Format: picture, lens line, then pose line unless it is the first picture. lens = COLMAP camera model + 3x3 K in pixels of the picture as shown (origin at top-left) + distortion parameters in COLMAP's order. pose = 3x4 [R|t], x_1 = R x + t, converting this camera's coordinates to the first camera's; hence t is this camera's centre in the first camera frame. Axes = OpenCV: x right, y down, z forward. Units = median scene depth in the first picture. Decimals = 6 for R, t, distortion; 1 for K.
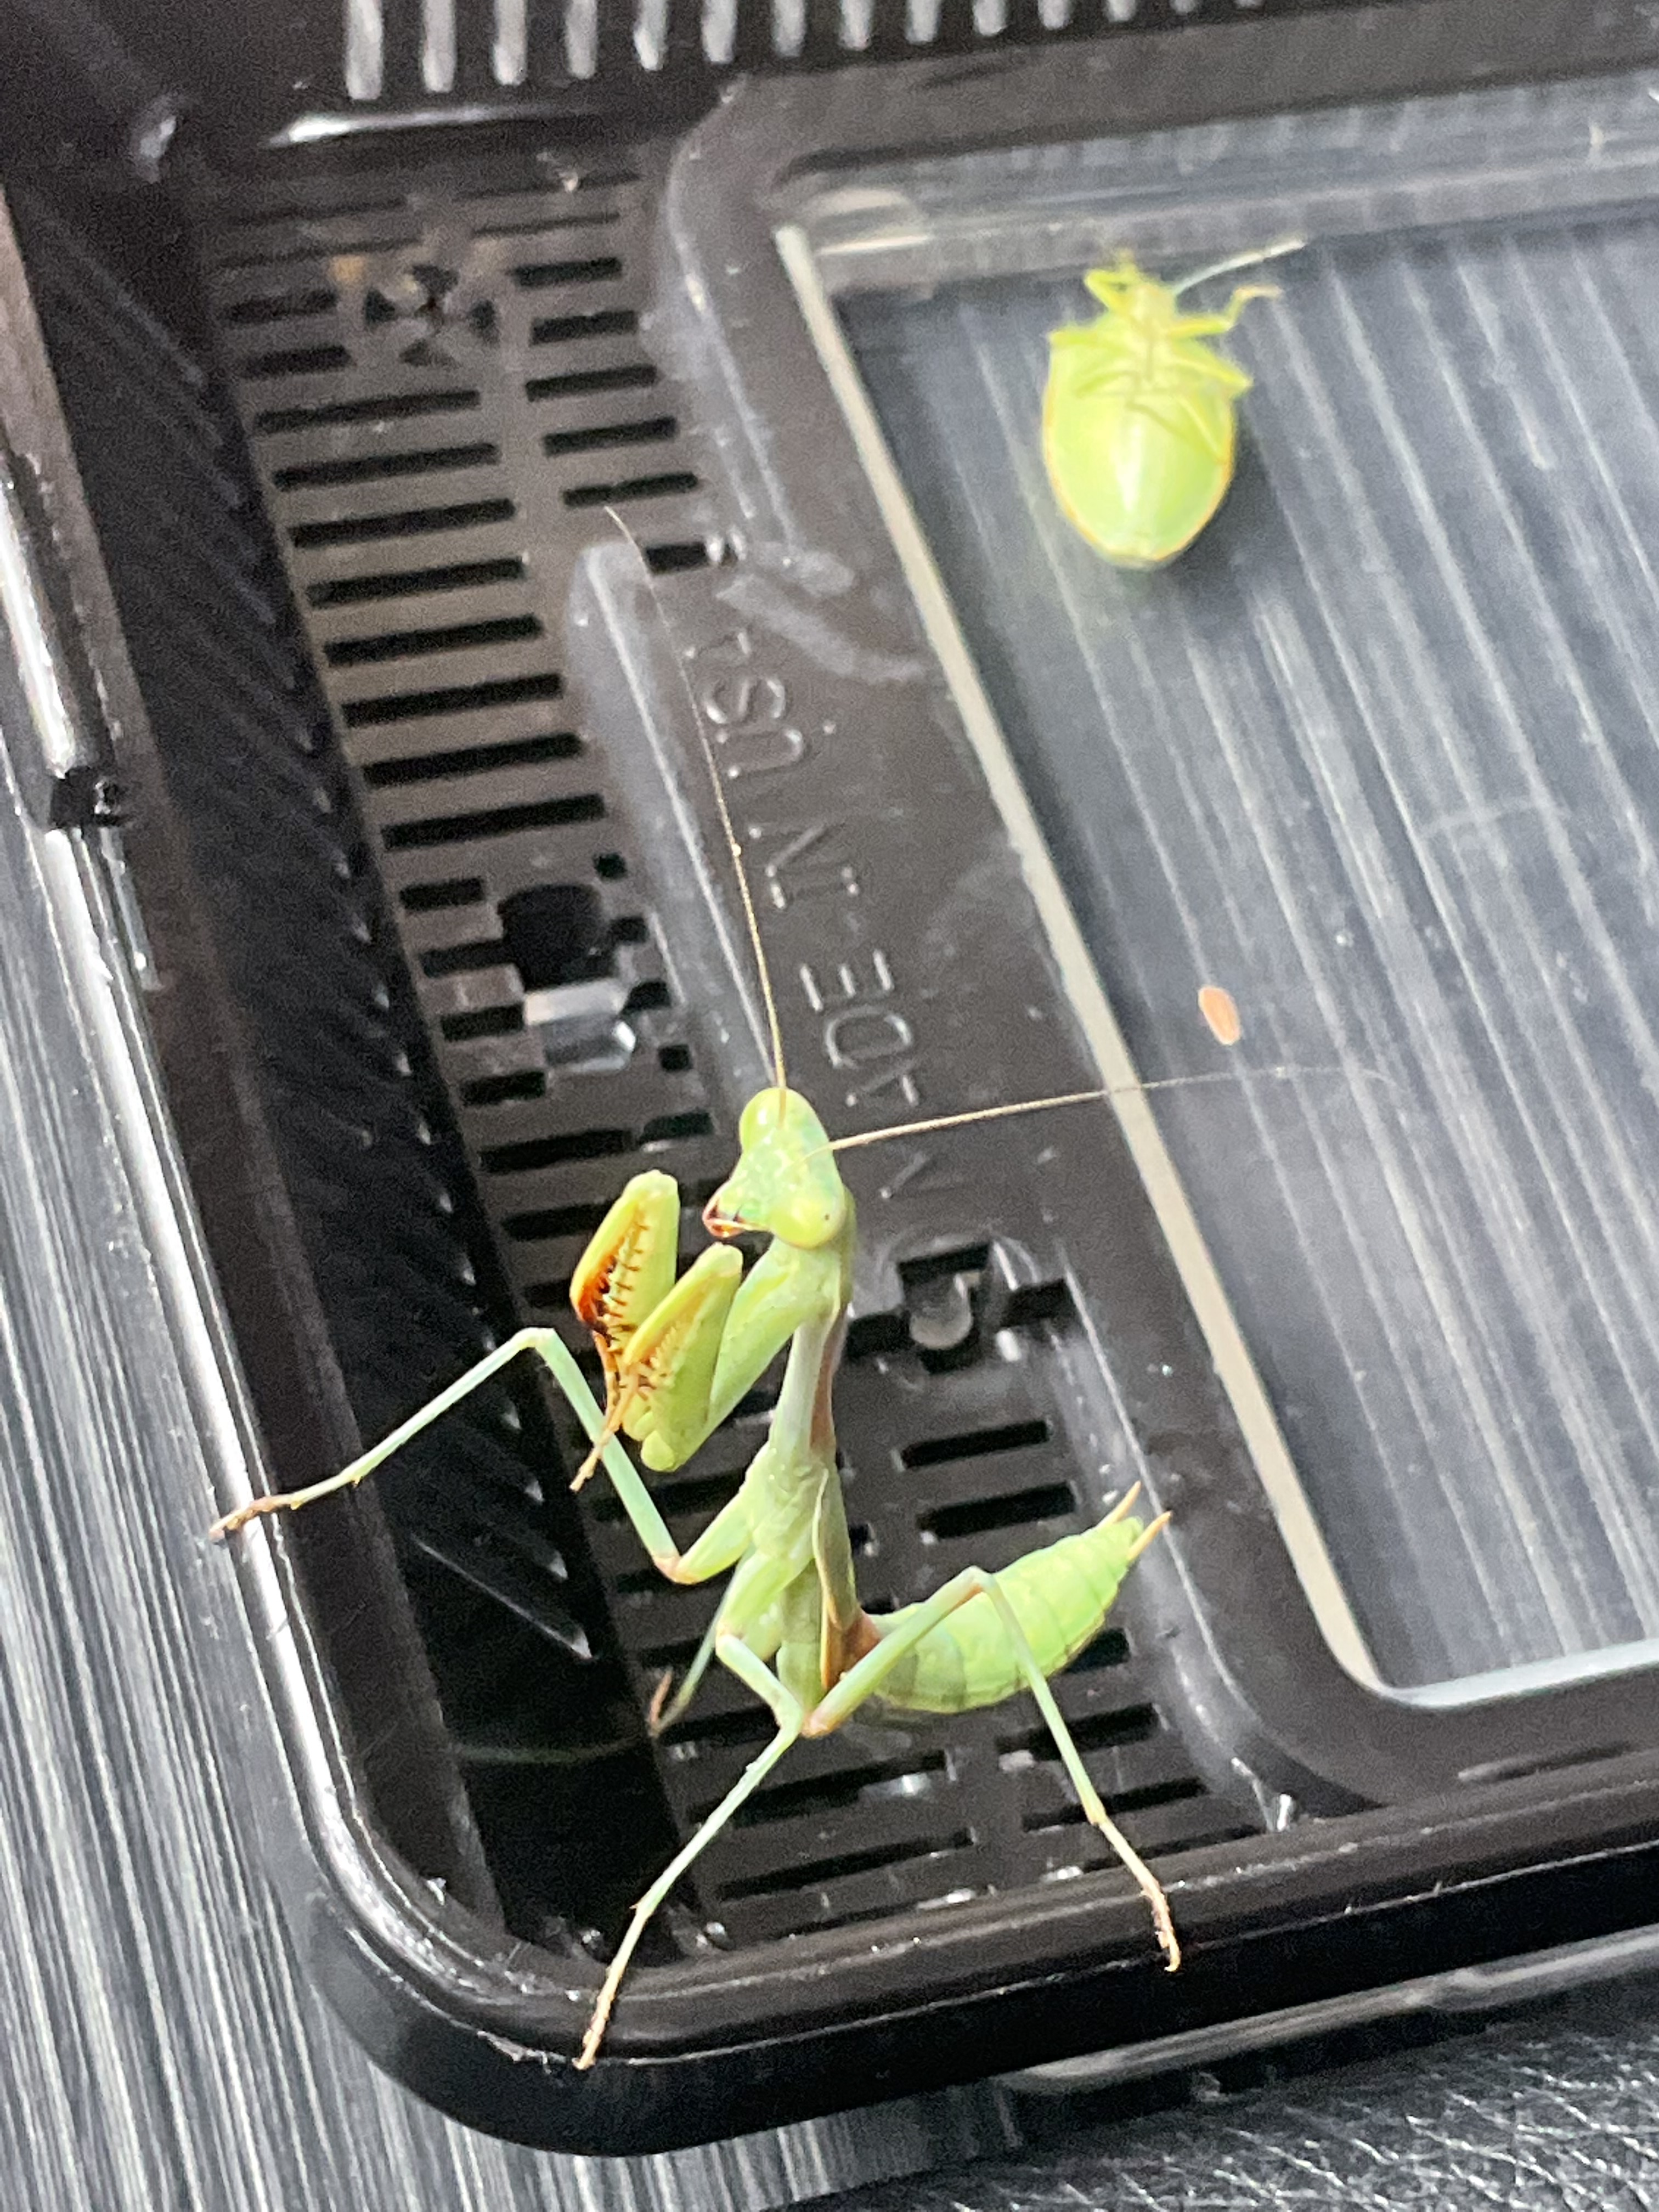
lens RADIAL K [[4936.3, 0, 829.5], [0, 4936.3, 1106.0], [0, 0, 1]] dist [-0.231348, 3.937751]
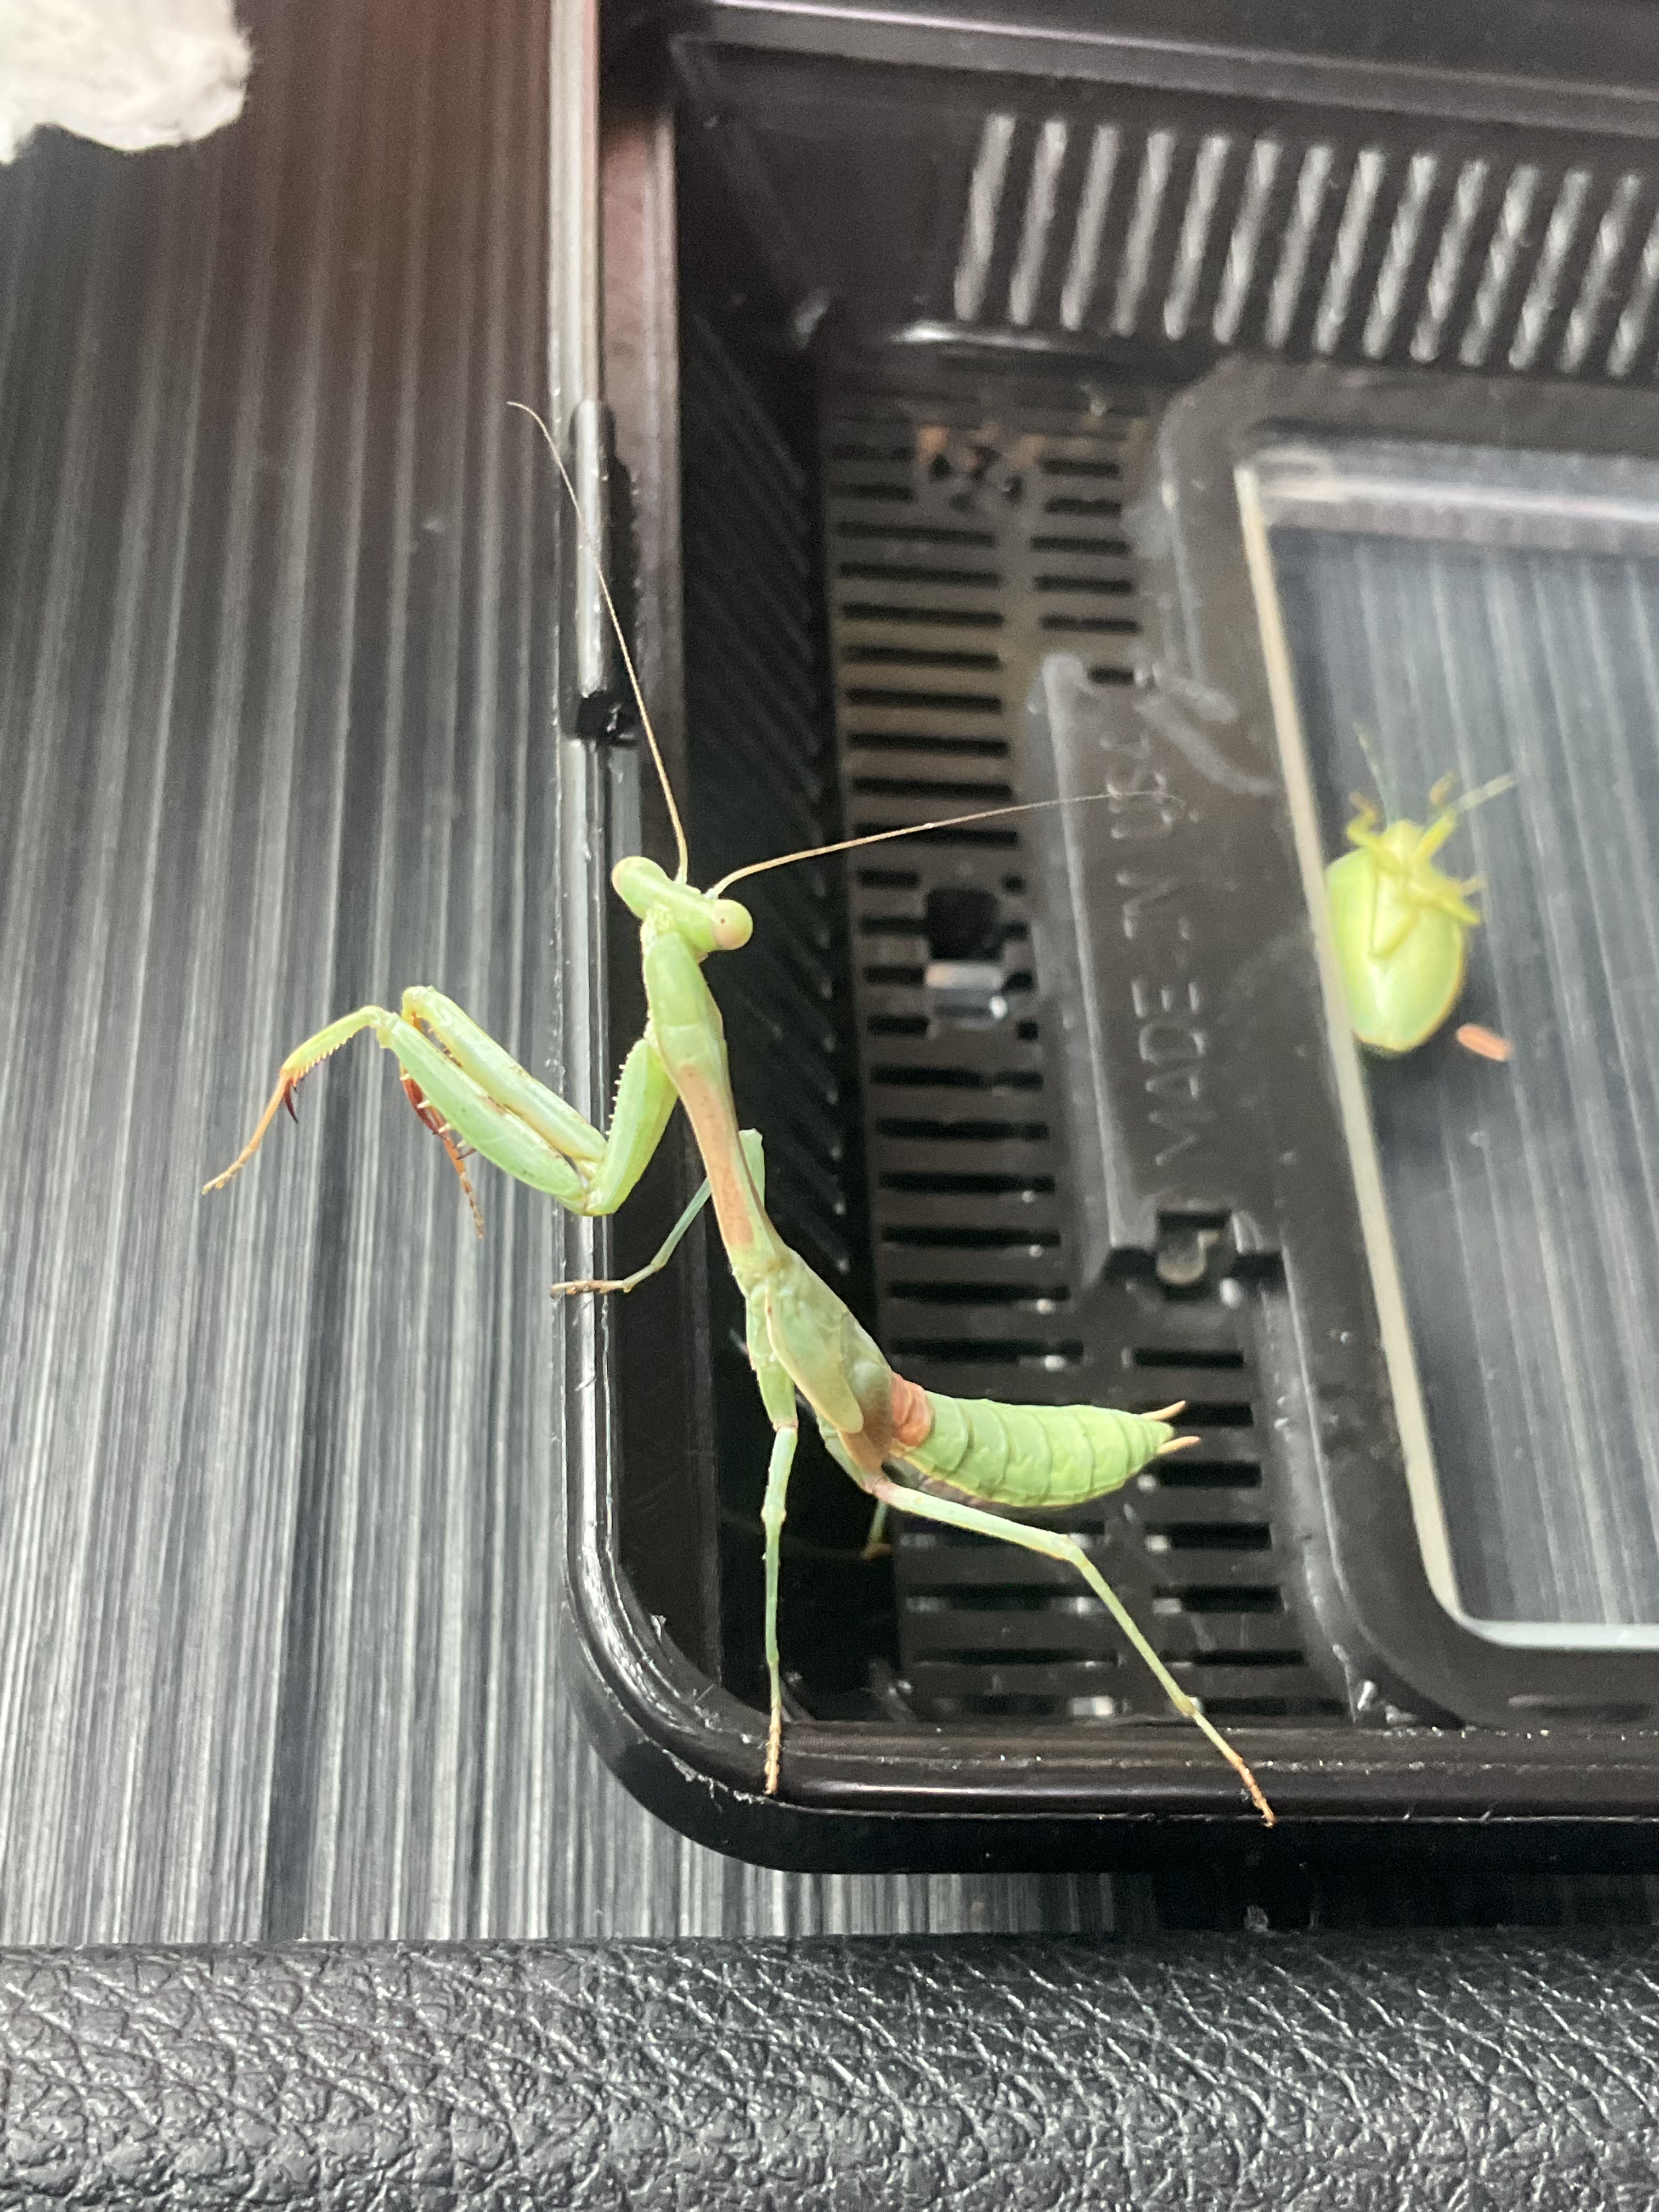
lens RADIAL K [[2696.7, 0, 829.5], [0, 2696.7, 1106.0], [0, 0, 1]] dist [0.074553, -0.067886]
pose [[0.969427, 0.207637, -0.130762, 0.017268], [-0.208138, 0.978049, 0.009975, 0.015119], [0.129963, 0.017547, 0.991364, 0.273122]]
